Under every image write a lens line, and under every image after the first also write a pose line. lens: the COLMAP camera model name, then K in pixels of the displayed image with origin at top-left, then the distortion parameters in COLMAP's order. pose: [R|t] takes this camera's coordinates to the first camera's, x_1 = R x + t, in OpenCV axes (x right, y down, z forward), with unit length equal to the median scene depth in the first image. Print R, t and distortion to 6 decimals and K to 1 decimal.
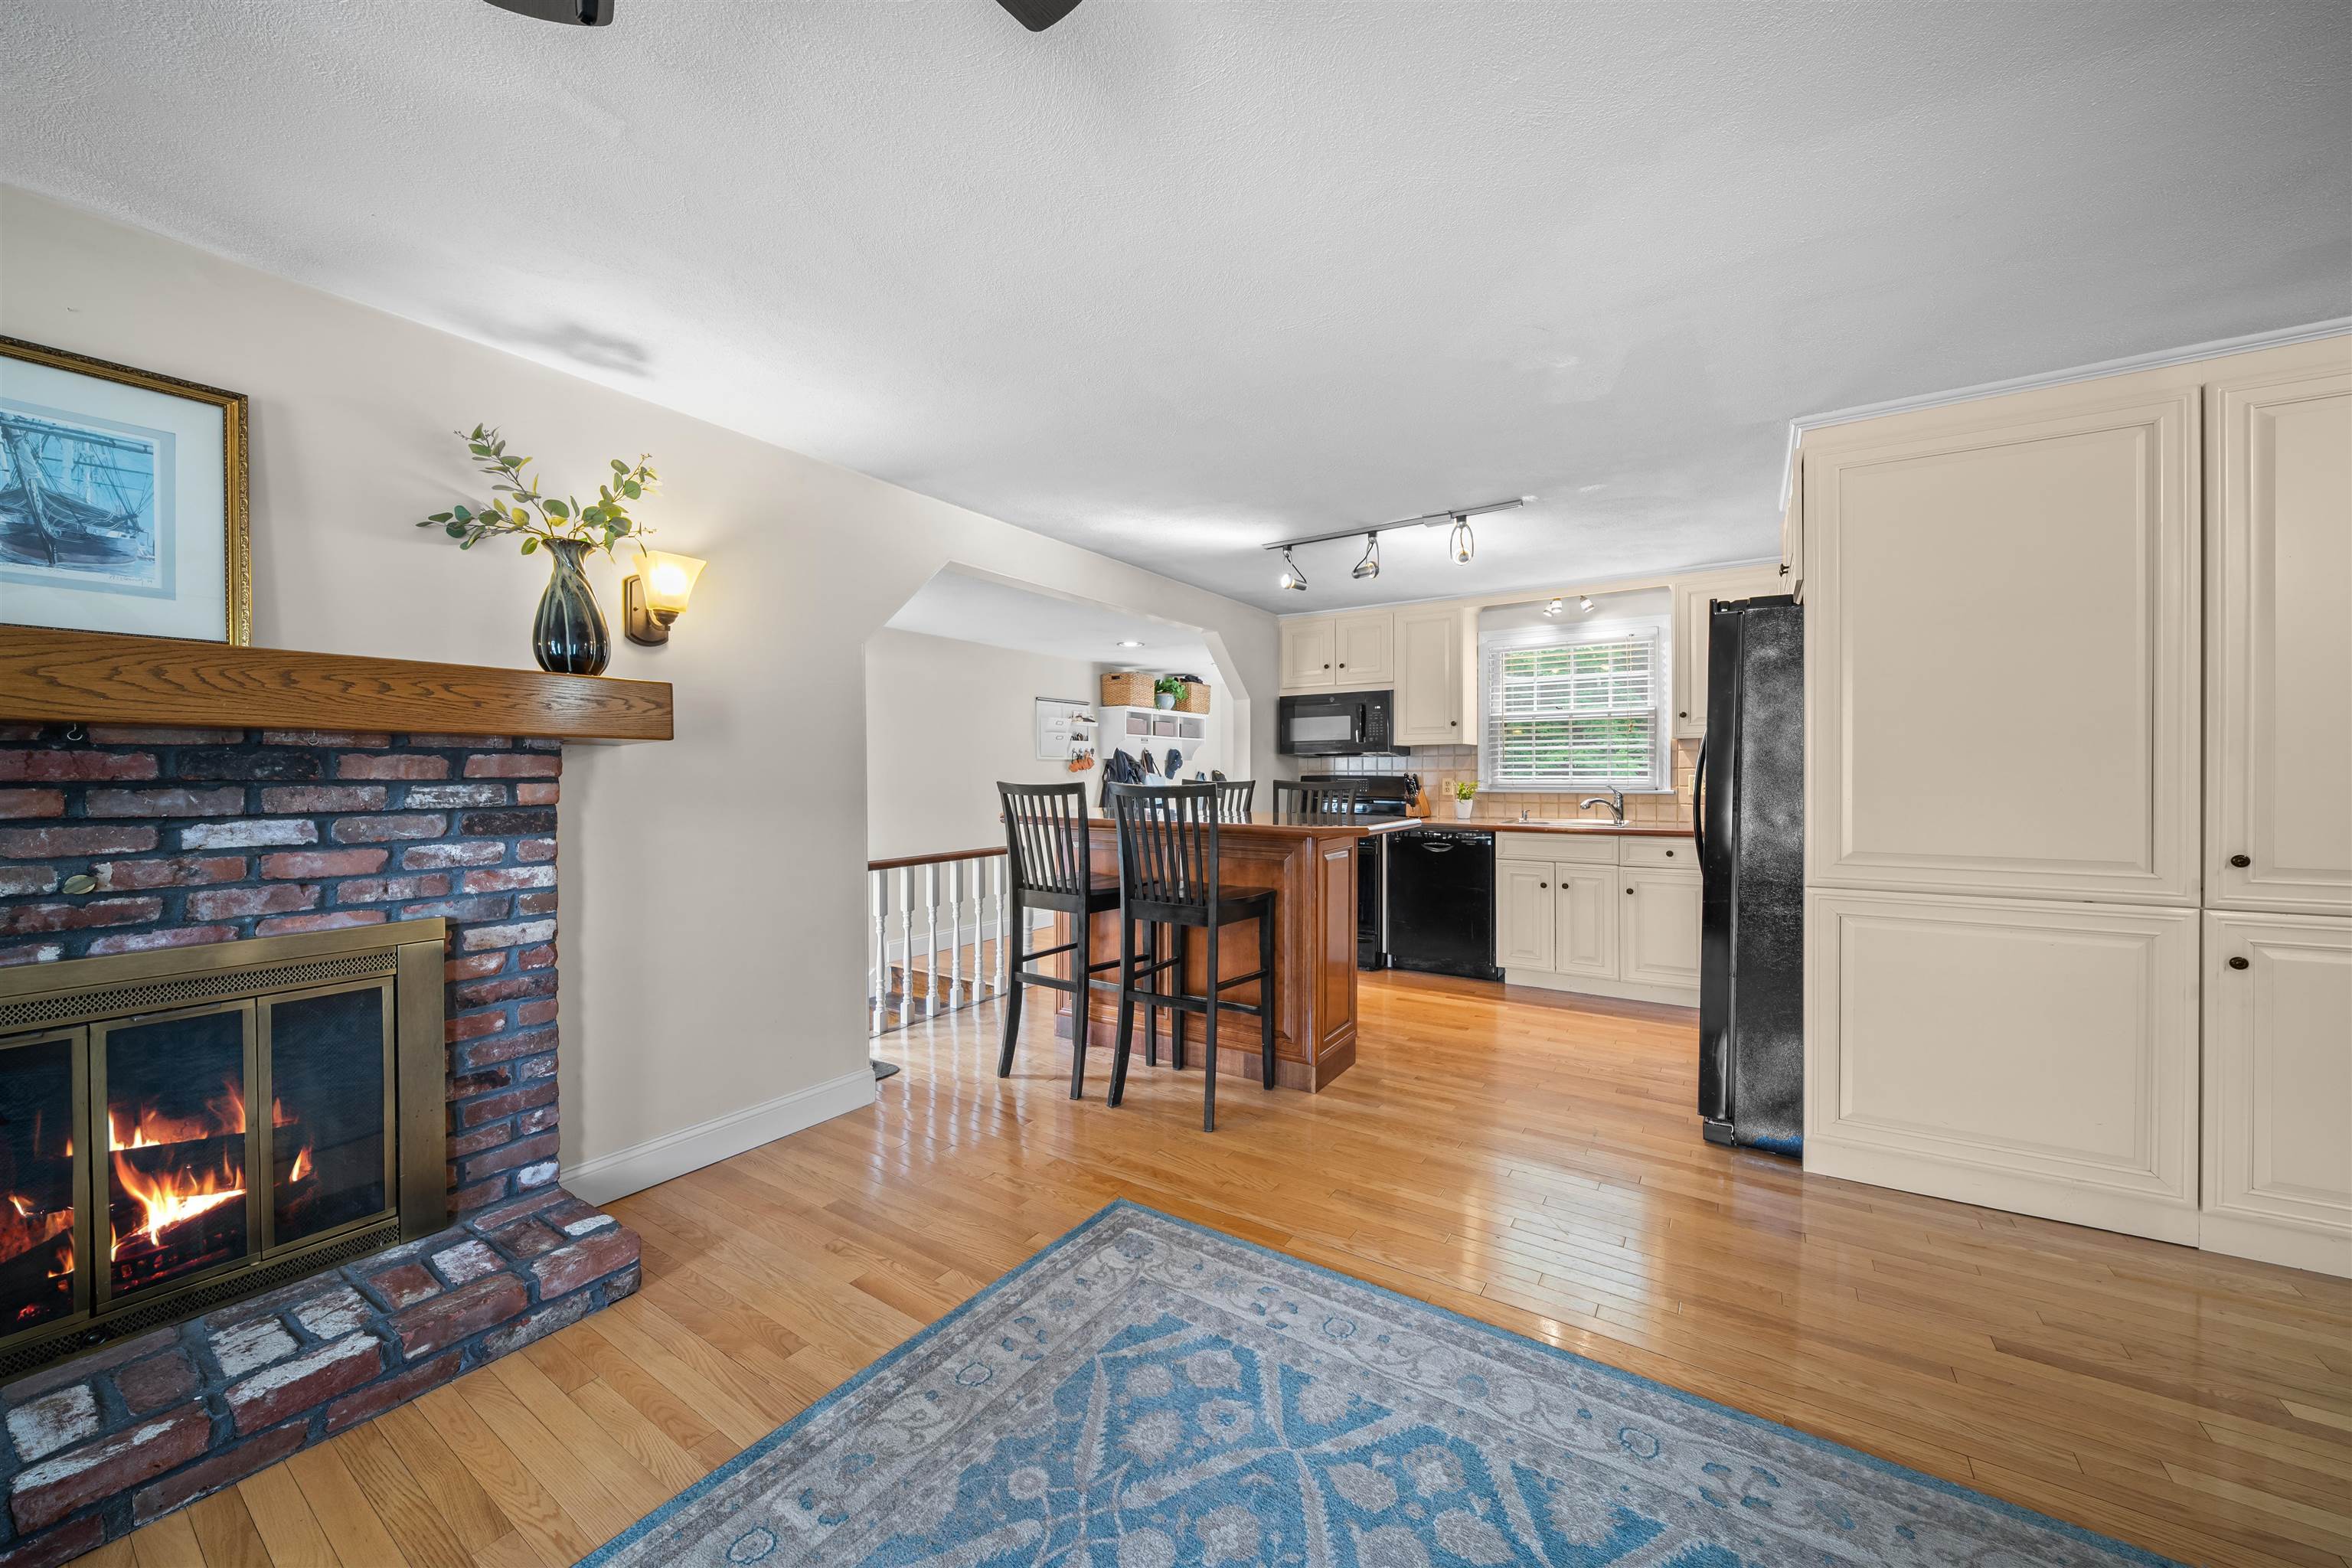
lens RADIAL K [[843.6, 0, 1193.5], [0, 843.6, 770.7], [0, 0, 1]] dist [-0.006333, -0.001780]
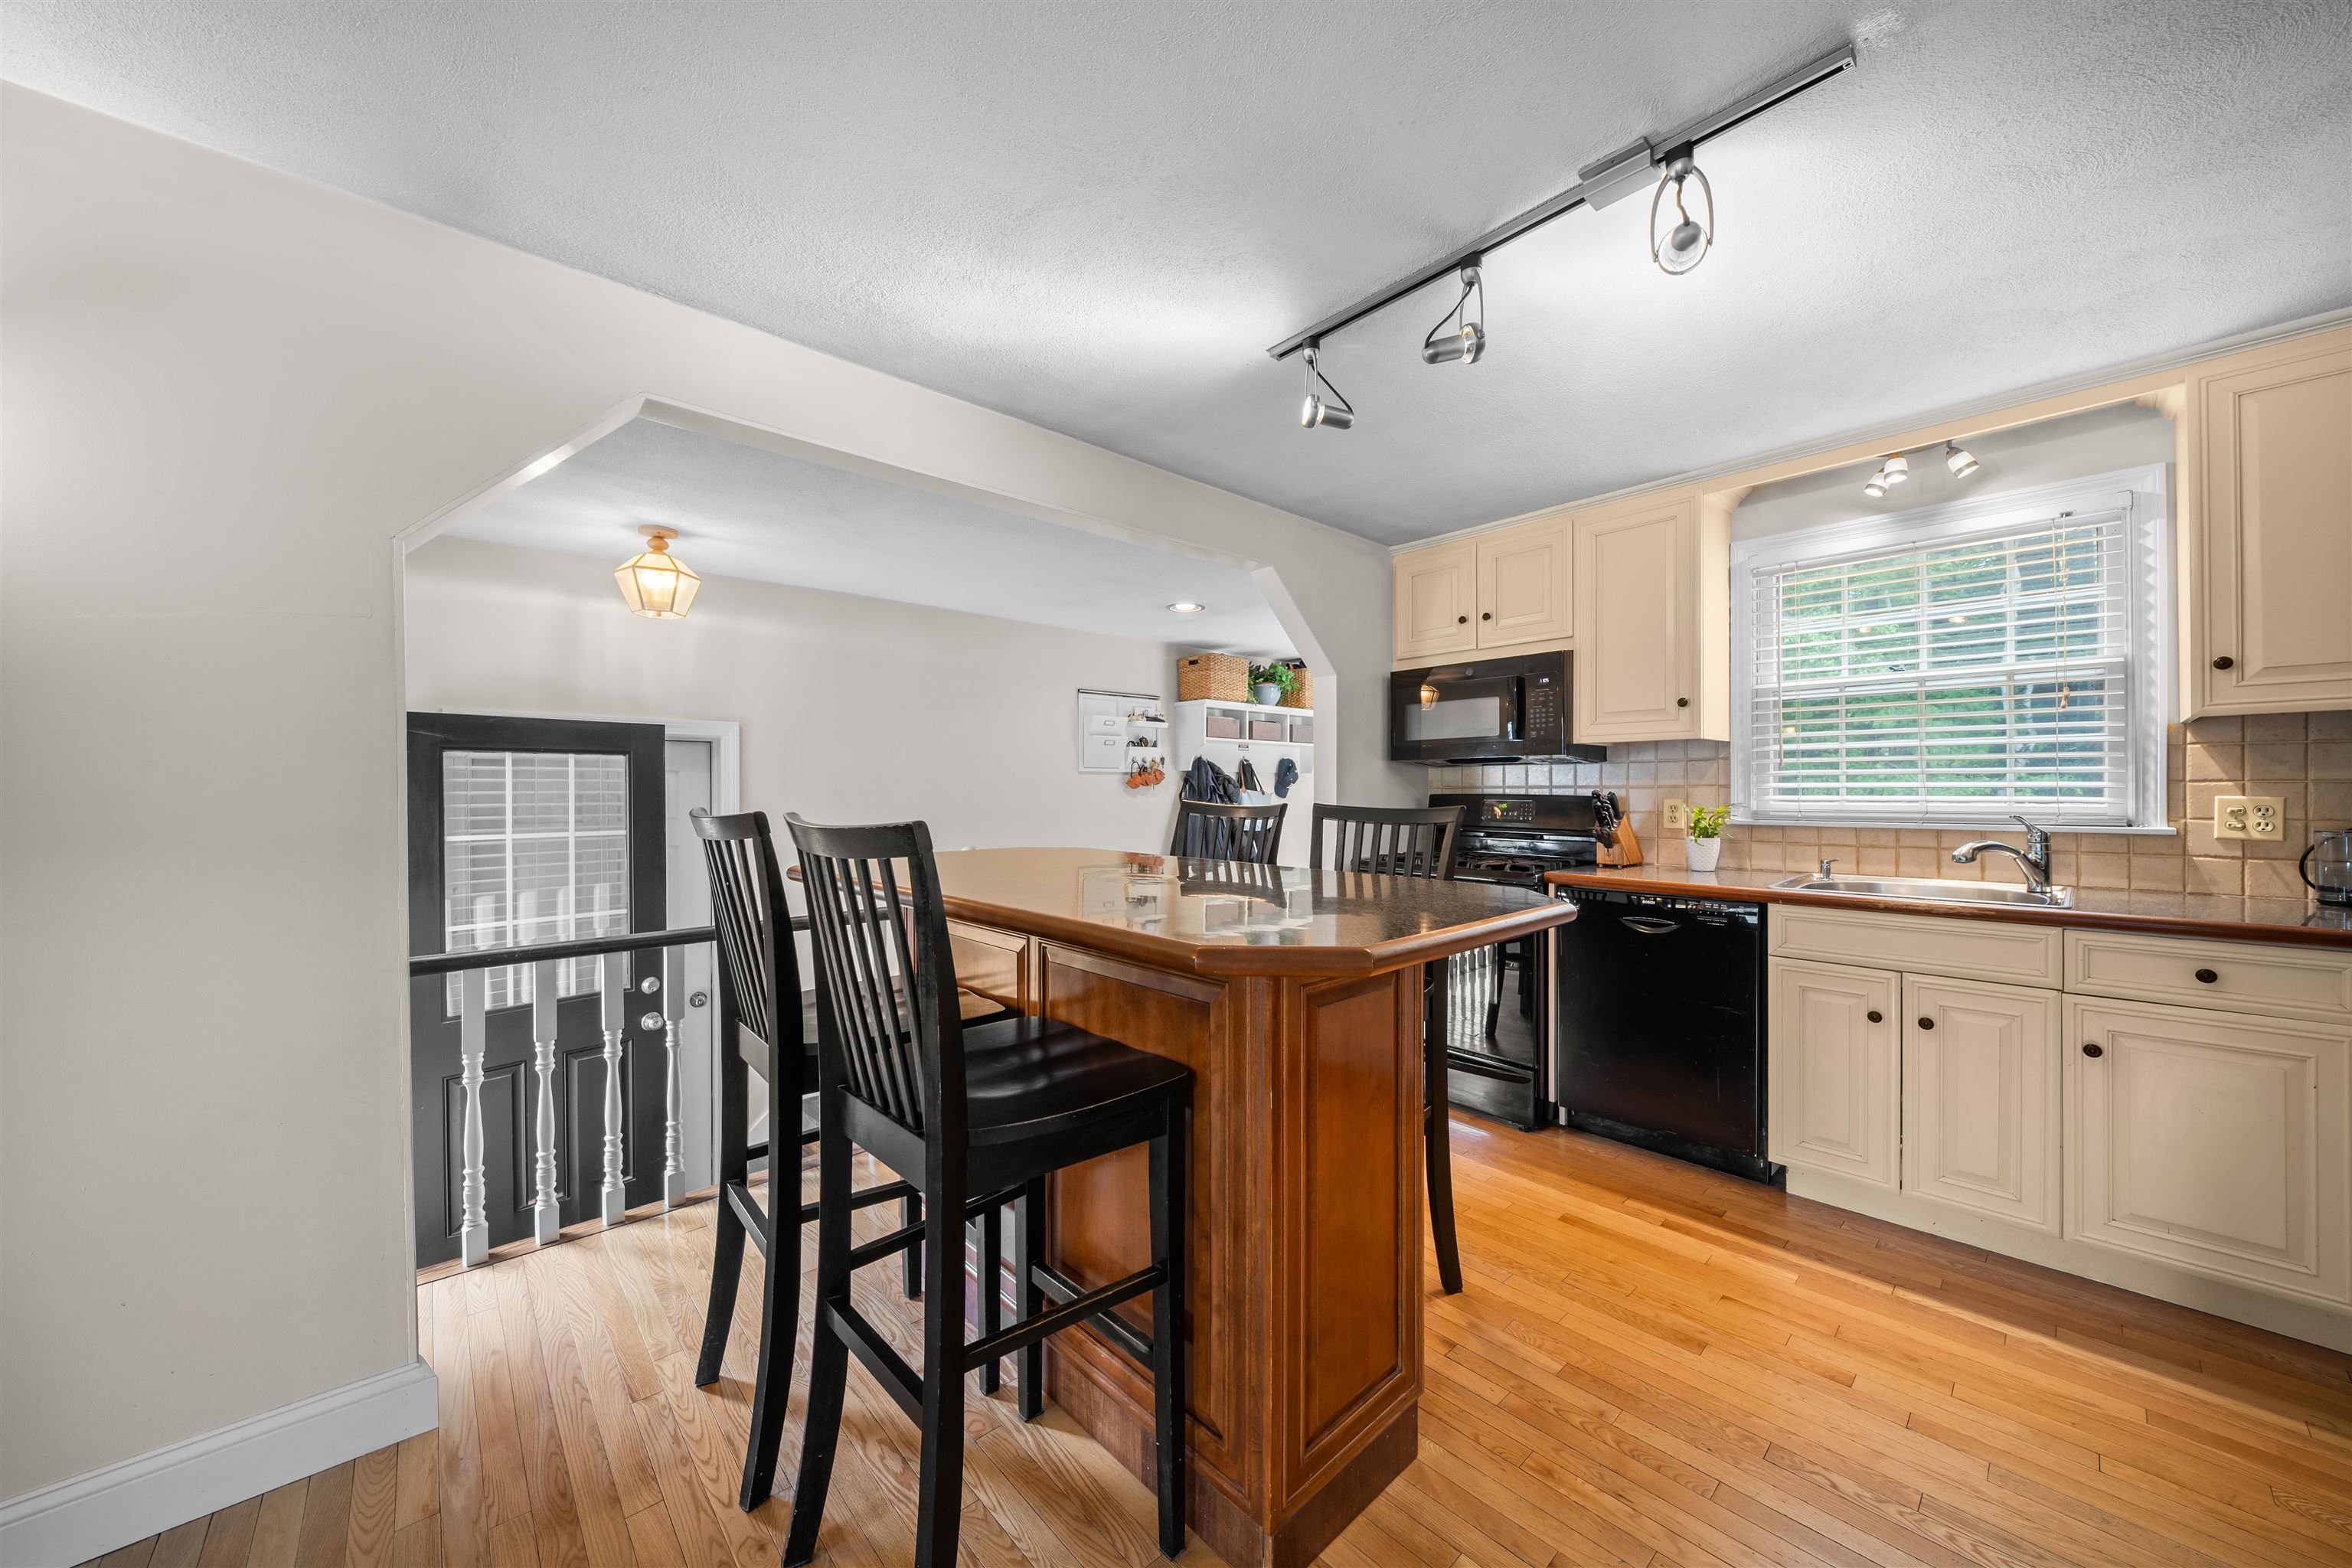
lens RADIAL K [[843.6, 0, 1222.3], [0, 843.6, 787.5], [0, 0, 1]] dist [-0.006333, -0.001780]
pose [[0.976030, -0.000903, -0.217636, 0.298462], [0.001206, 0.999998, 0.001259, -0.001288], [0.217635, -0.001491, 0.976029, 0.877467]]
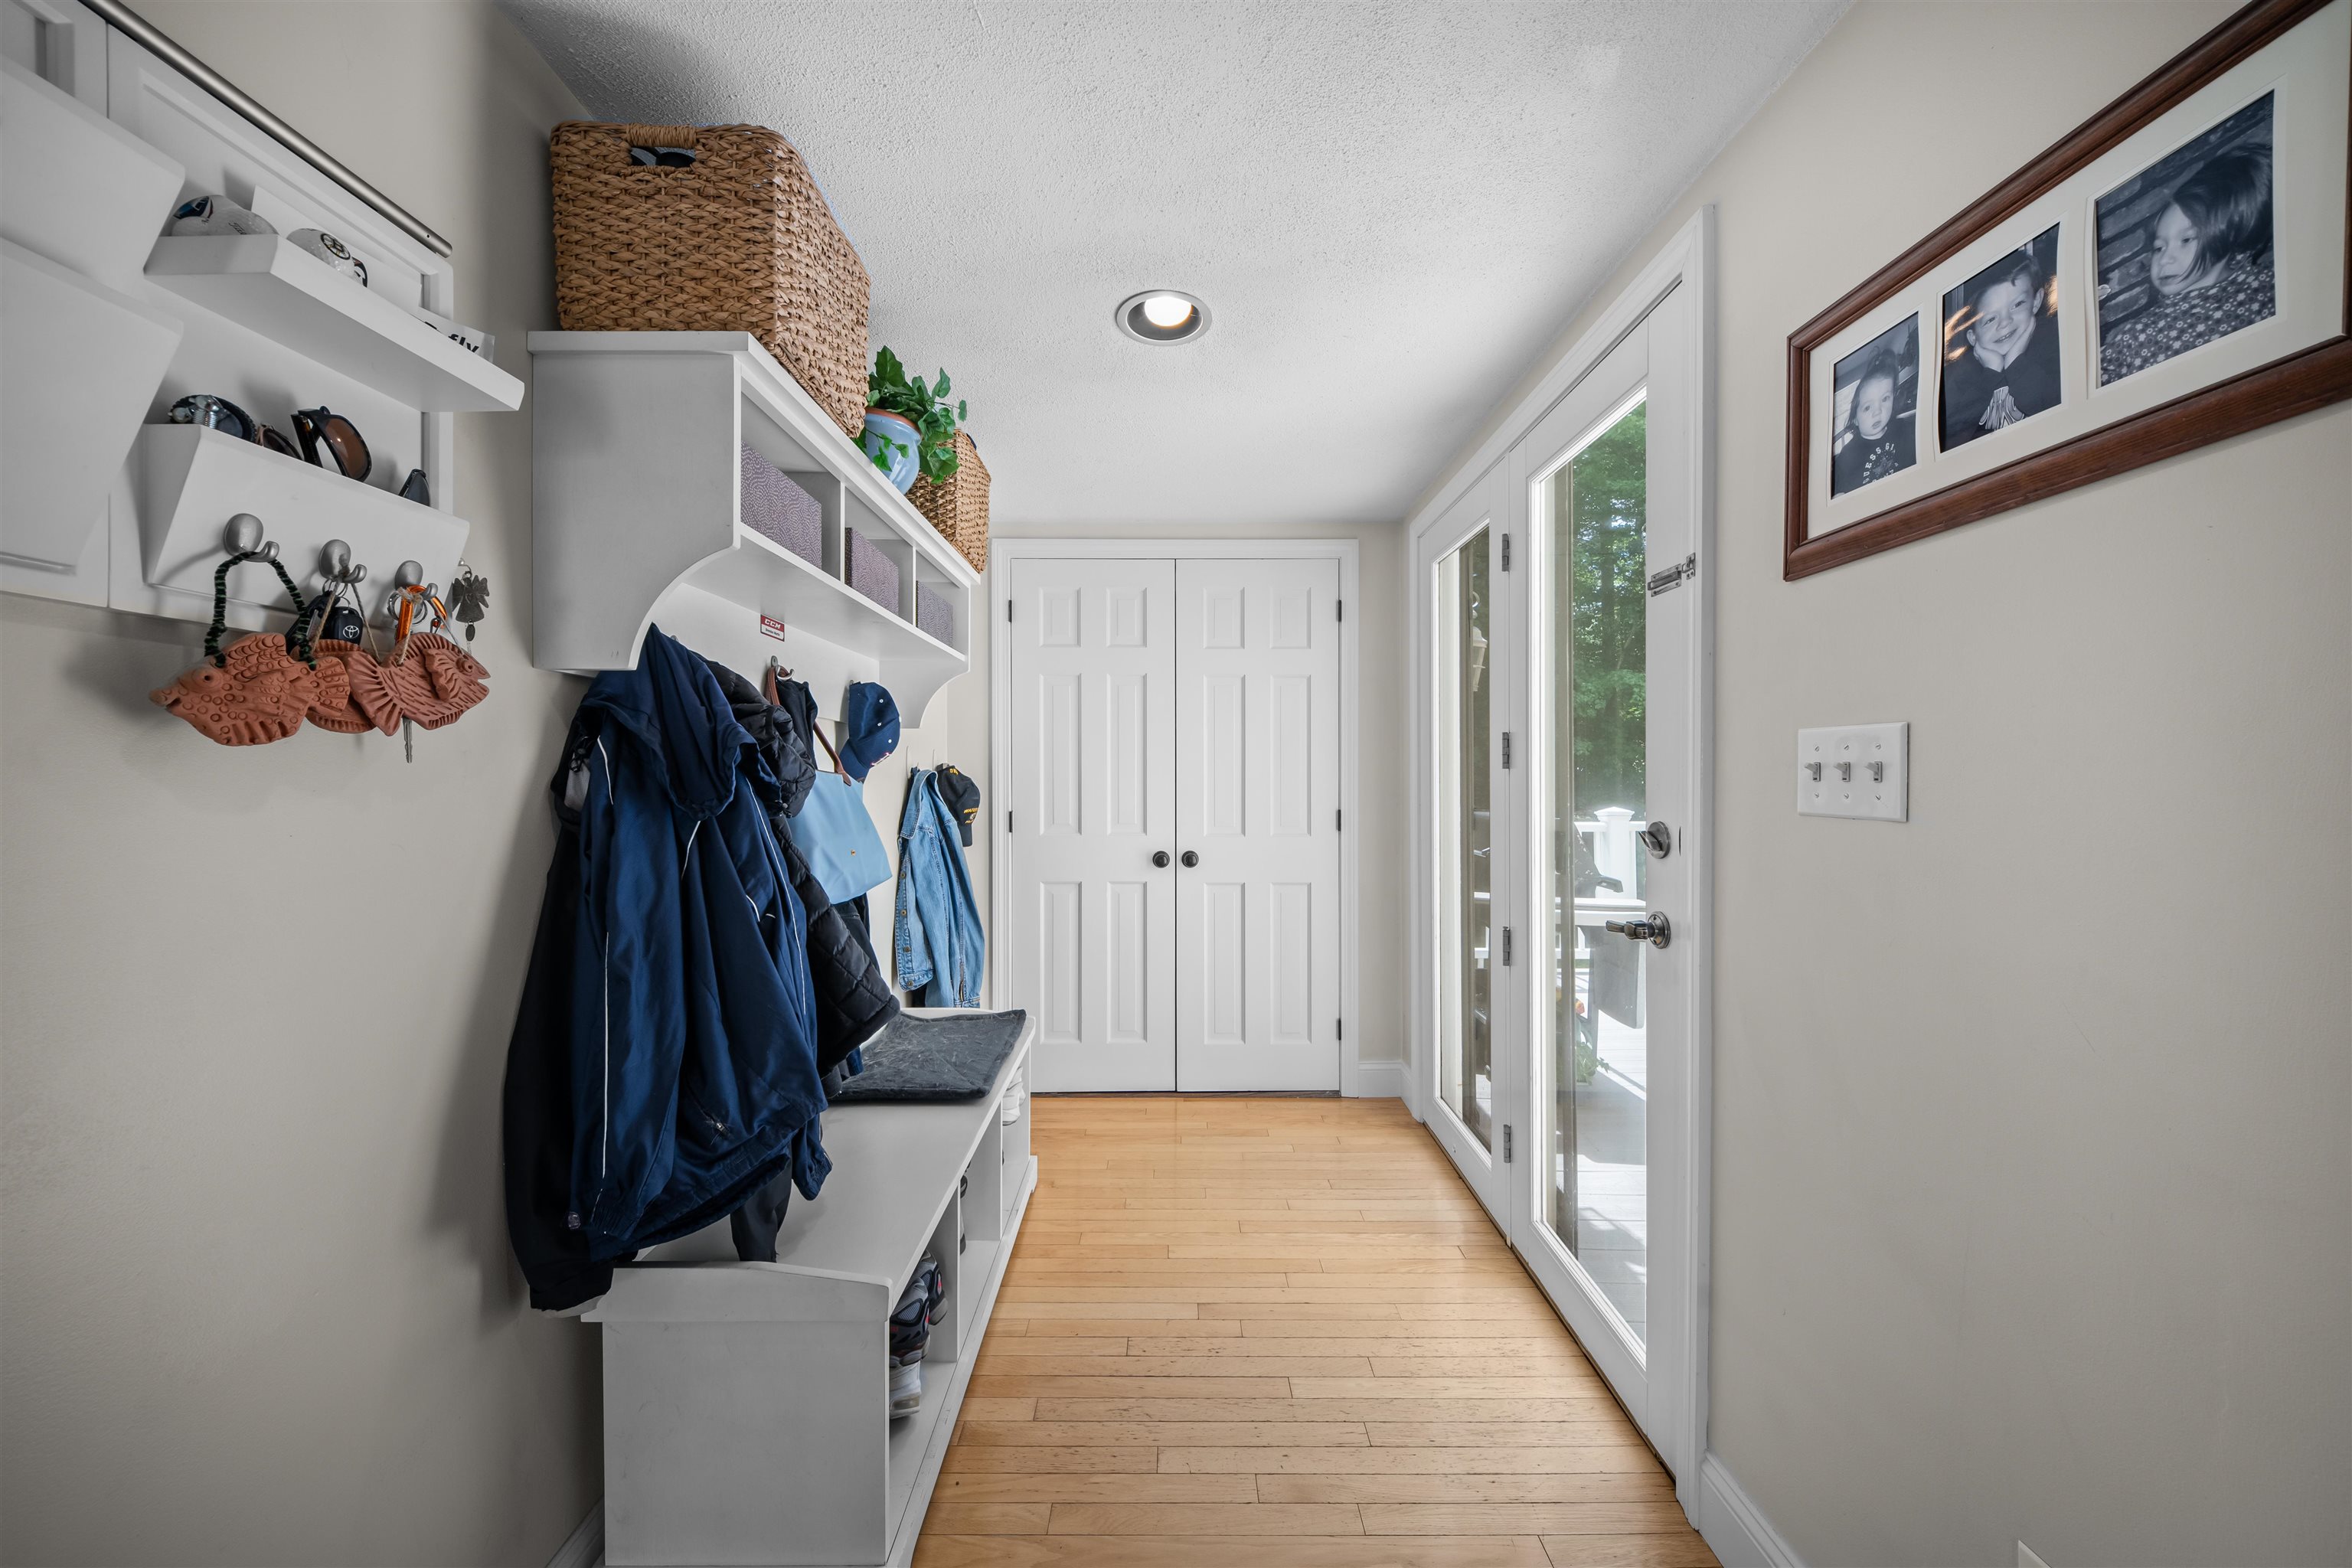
lens RADIAL K [[843.6, 0, 1165.8], [0, 843.6, 775.5], [0, 0, 1]] dist [-0.006333, -0.001780]
pose [[0.838741, -0.002370, 0.544525, -0.313159], [0.002234, 0.999997, 0.000911, 0.016140], [-0.544526, 0.000452, 0.838744, 2.608215]]
